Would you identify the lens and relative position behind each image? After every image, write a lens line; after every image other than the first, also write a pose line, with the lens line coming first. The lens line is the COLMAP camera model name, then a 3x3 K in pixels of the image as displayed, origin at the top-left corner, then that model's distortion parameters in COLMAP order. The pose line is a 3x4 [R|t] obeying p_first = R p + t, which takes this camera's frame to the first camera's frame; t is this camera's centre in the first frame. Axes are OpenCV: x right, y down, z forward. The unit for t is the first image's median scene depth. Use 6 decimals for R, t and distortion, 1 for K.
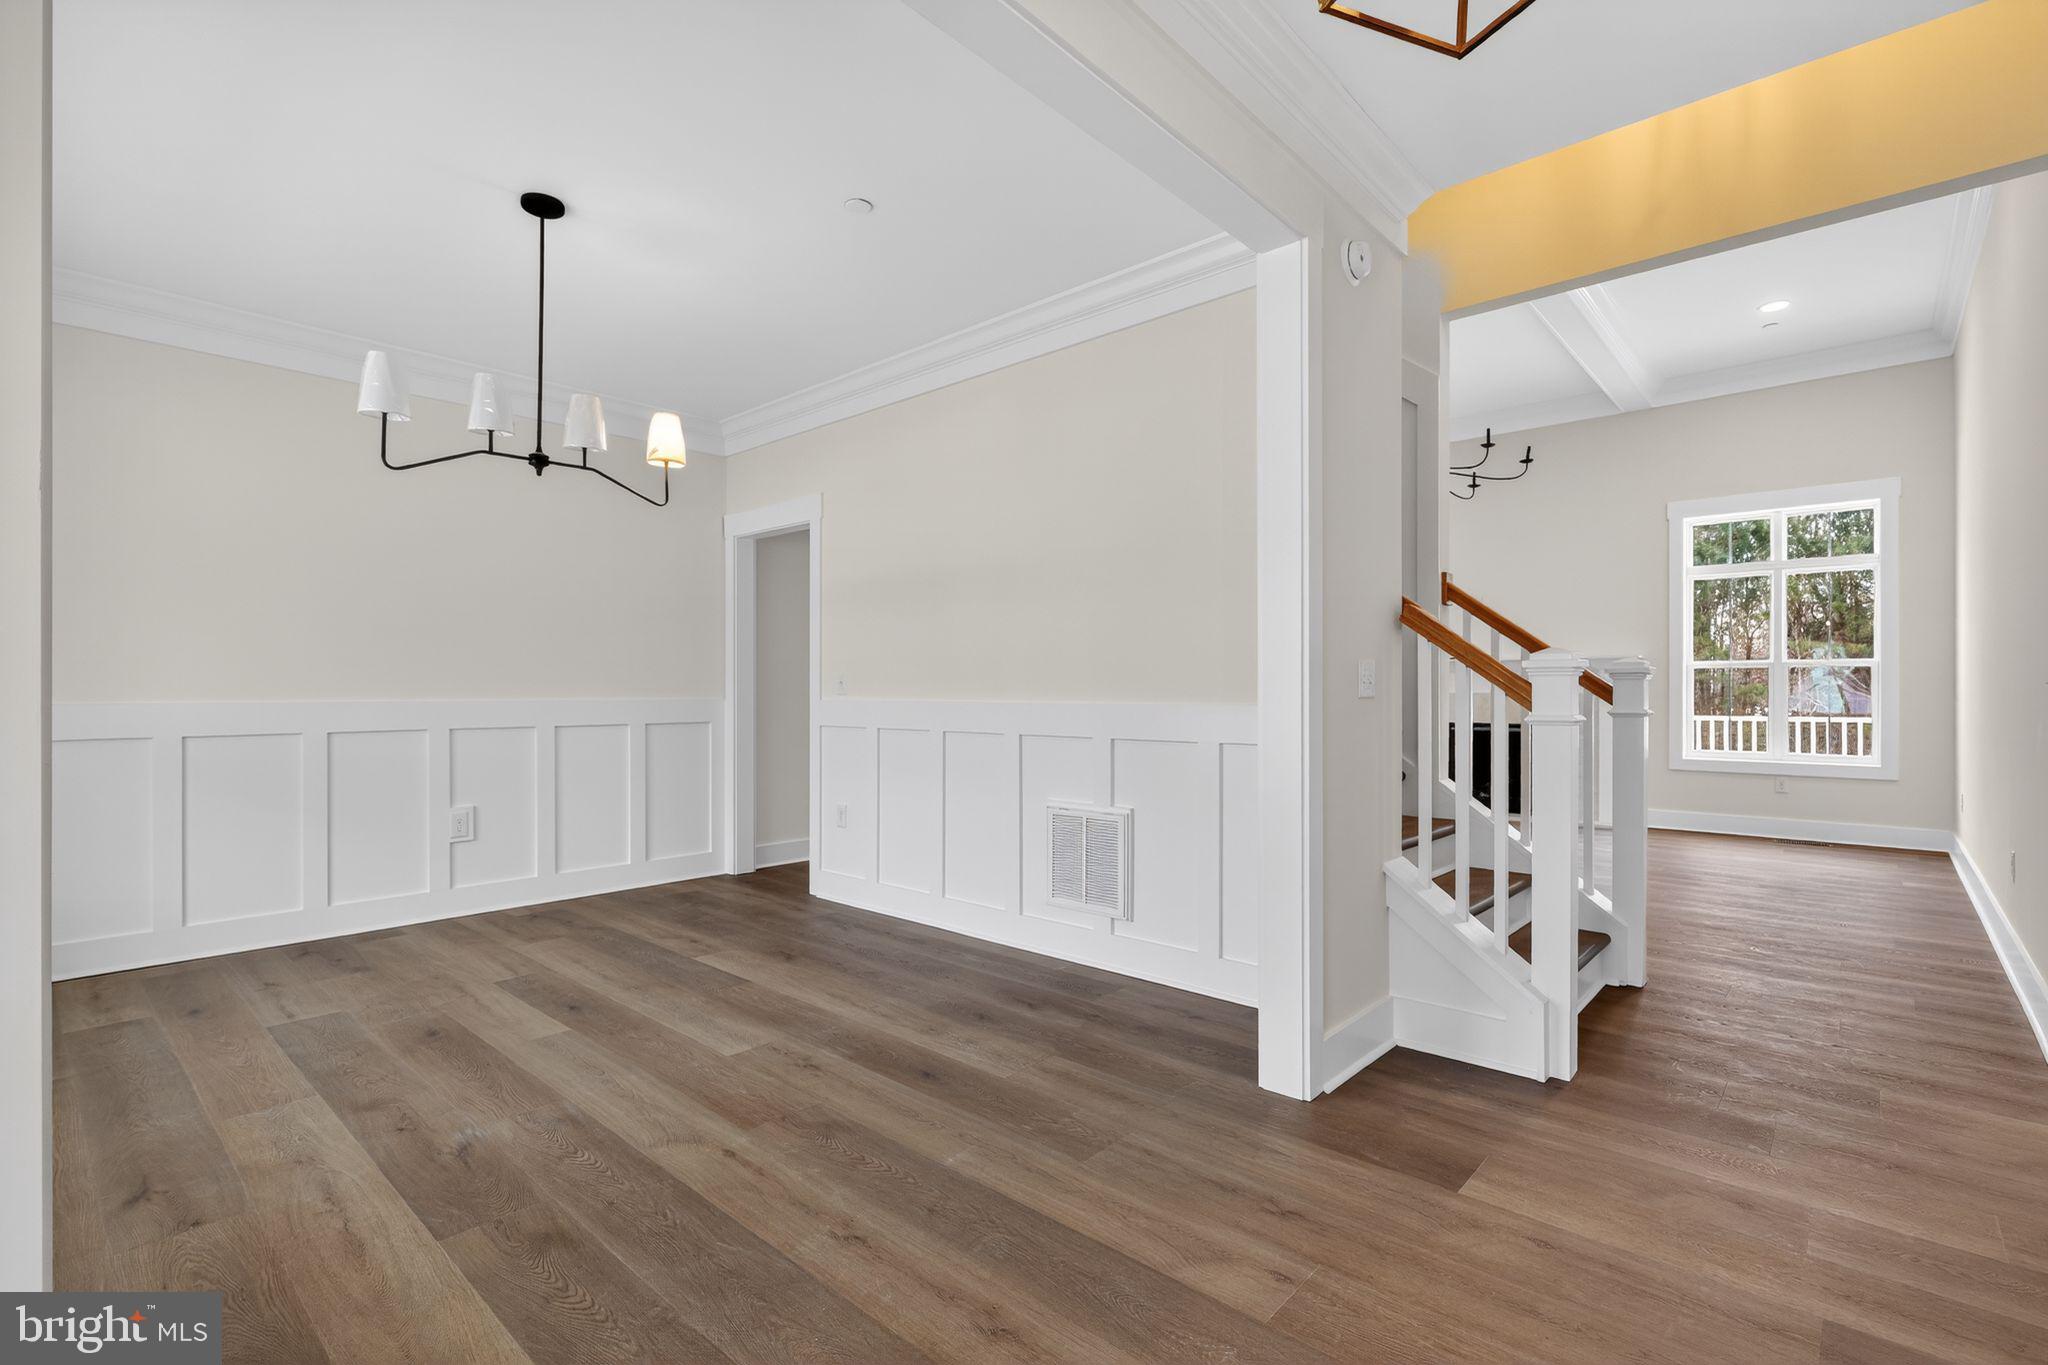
lens RADIAL K [[933.8, 0, 1008.2], [0, 933.8, 691.6], [0, 0, 1]] dist [0.000632, 0.000246]
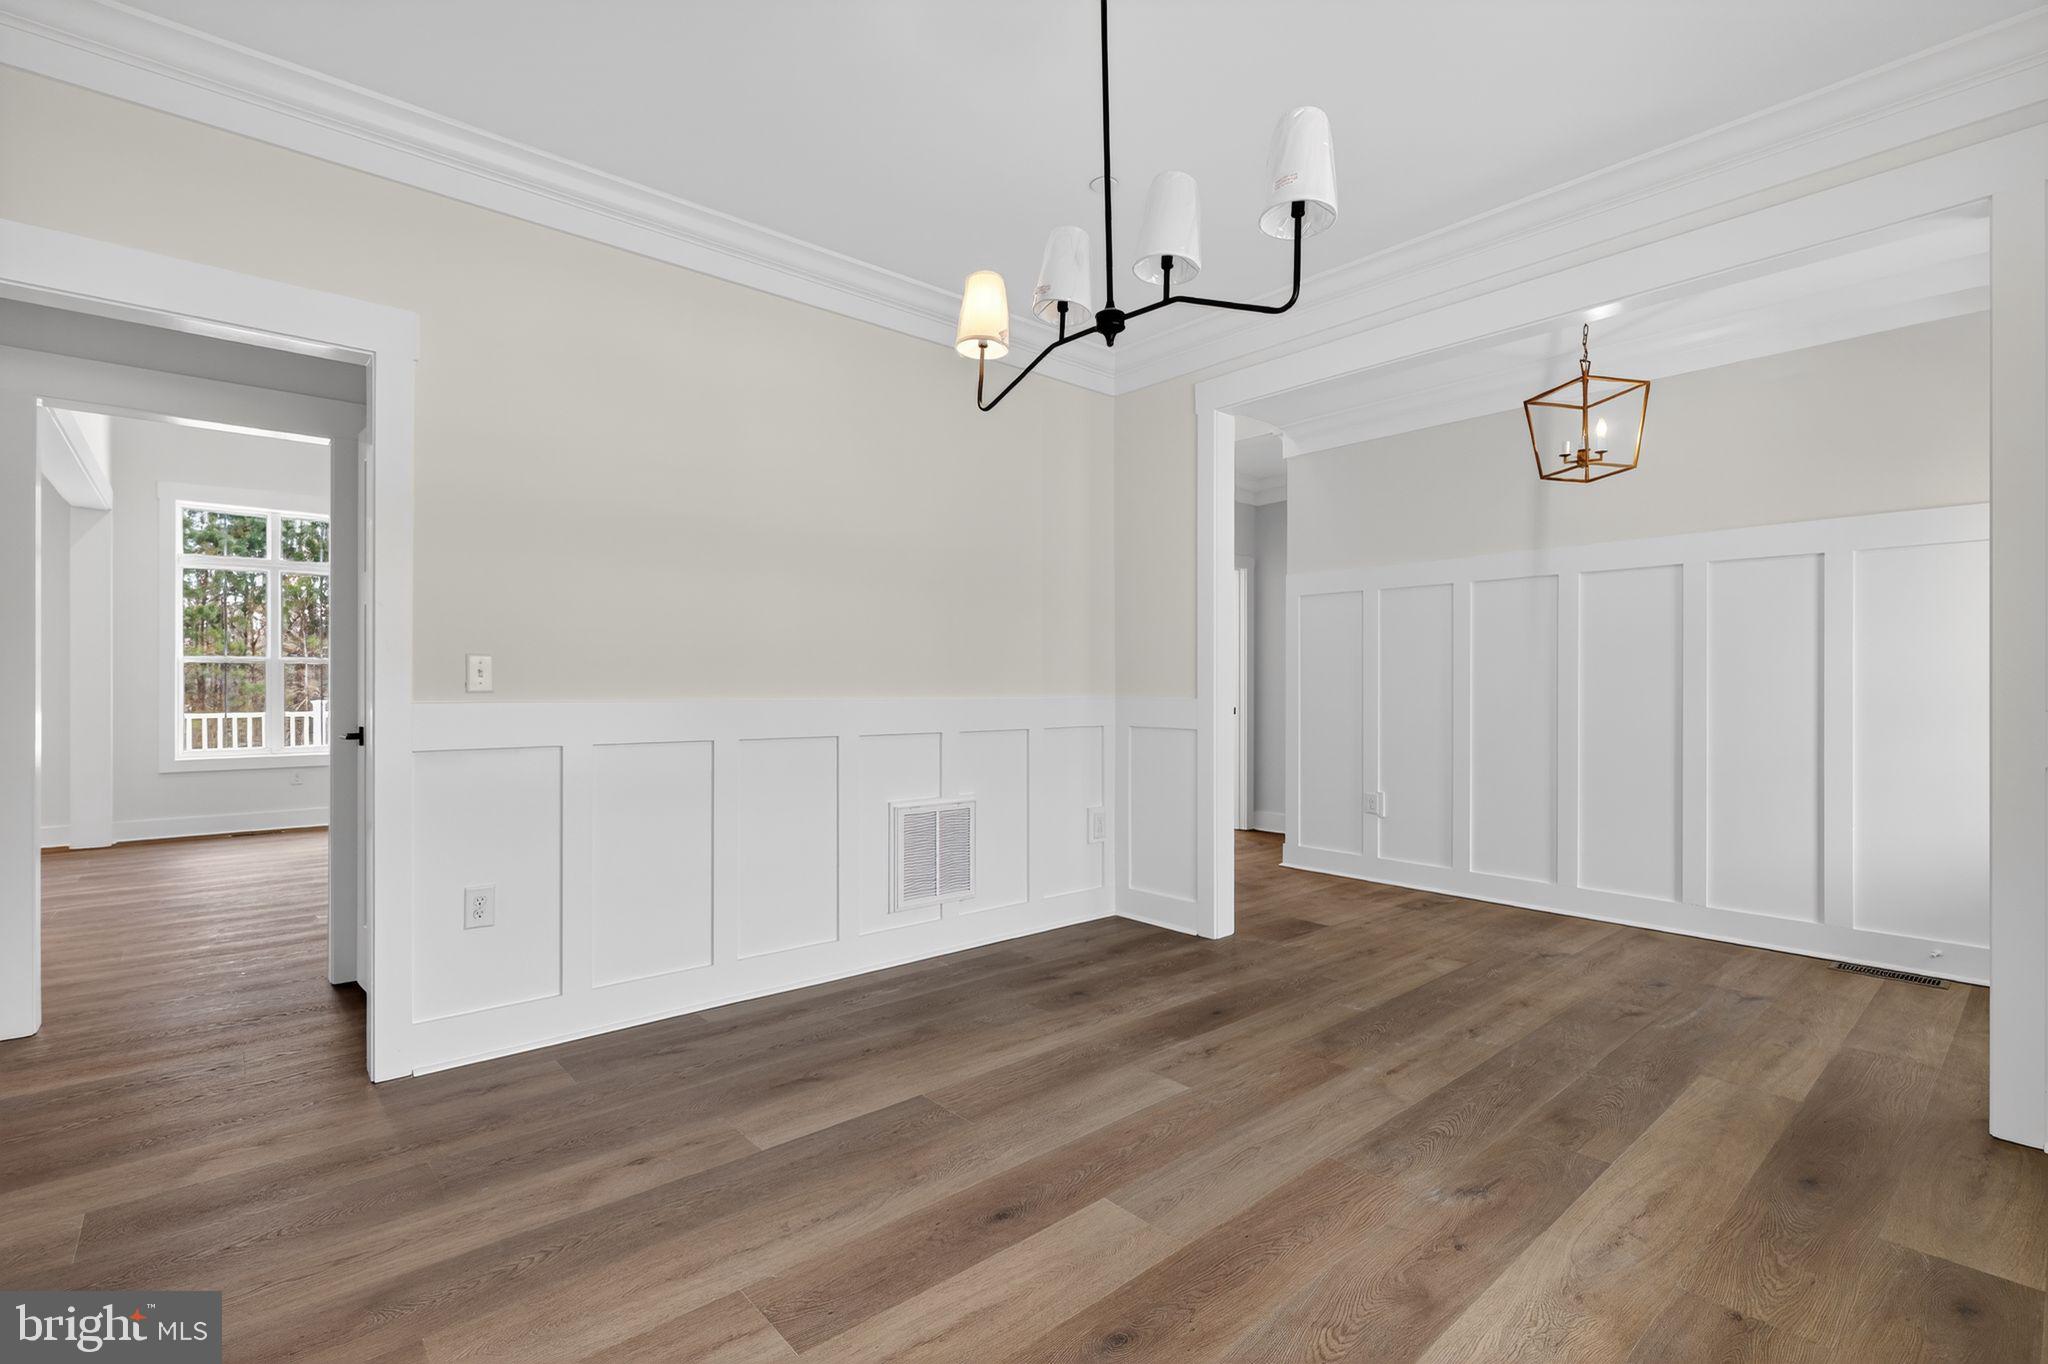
lens RADIAL K [[933.8, 0, 1008.2], [0, 933.8, 691.1], [0, 0, 1]] dist [0.000632, 0.000246]
pose [[0.108571, -0.001168, 0.994088, -1.108649], [-0.002674, 0.999995, 0.001467, 0.000987], [-0.994085, -0.002817, 0.108567, 0.974254]]
